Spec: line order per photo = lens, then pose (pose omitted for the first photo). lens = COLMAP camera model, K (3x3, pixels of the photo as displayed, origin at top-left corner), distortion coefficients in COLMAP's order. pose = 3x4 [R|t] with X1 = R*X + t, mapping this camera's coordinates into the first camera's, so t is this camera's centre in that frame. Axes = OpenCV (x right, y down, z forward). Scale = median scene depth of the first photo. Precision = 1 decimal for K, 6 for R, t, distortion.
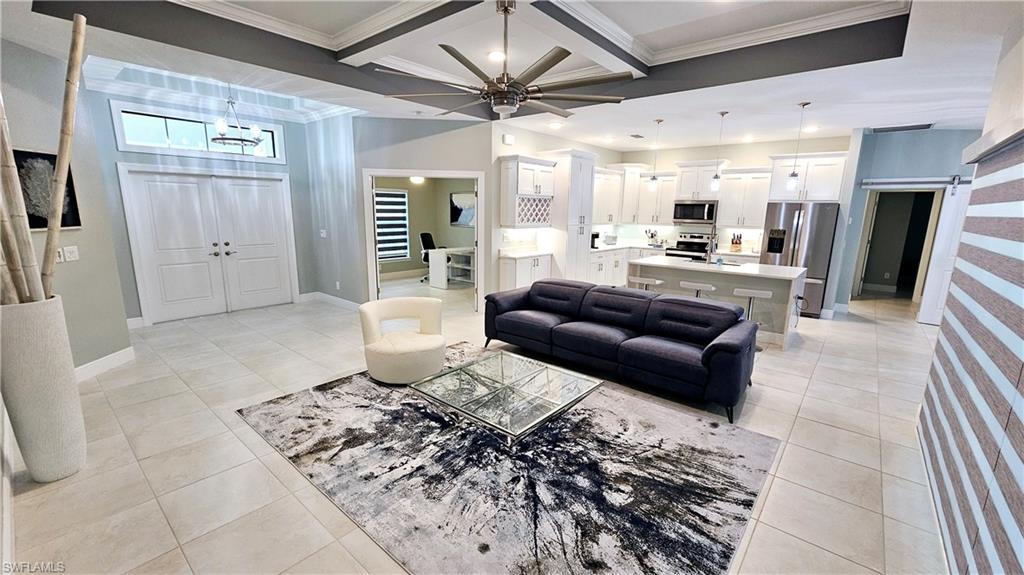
lens RADIAL K [[416.5, 0, 512.5], [0, 416.5, 288.8], [0, 0, 1]] dist [0.002375, 0.000248]
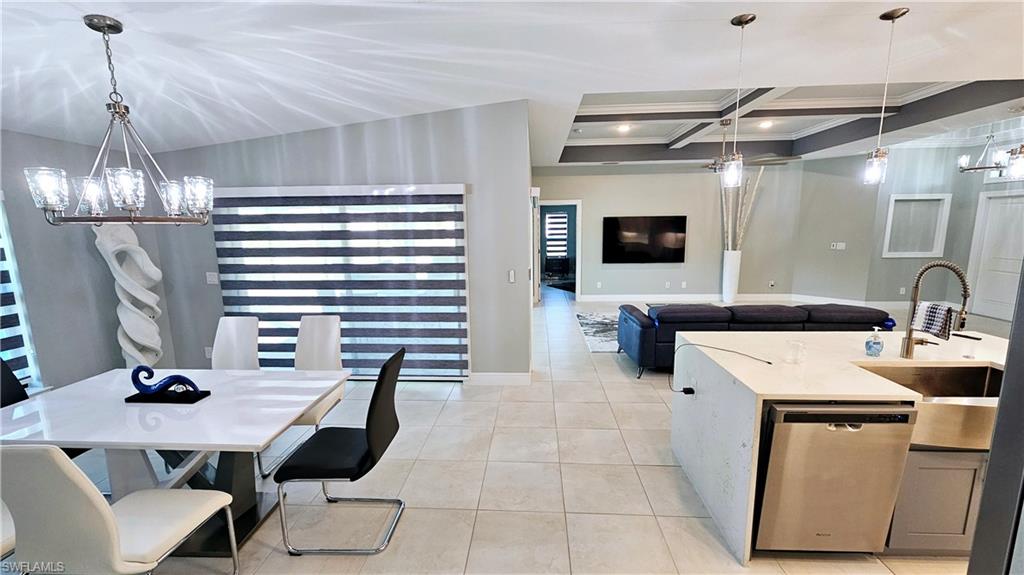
lens RADIAL K [[416.5, 0, 513.3], [0, 416.5, 291.4], [0, 0, 1]] dist [0.002375, 0.000248]
pose [[-0.796140, 0.092059, -0.598068, 1.320132], [-0.119093, 0.945191, 0.304025, -0.260132], [0.593277, 0.313272, -0.741541, 1.381313]]
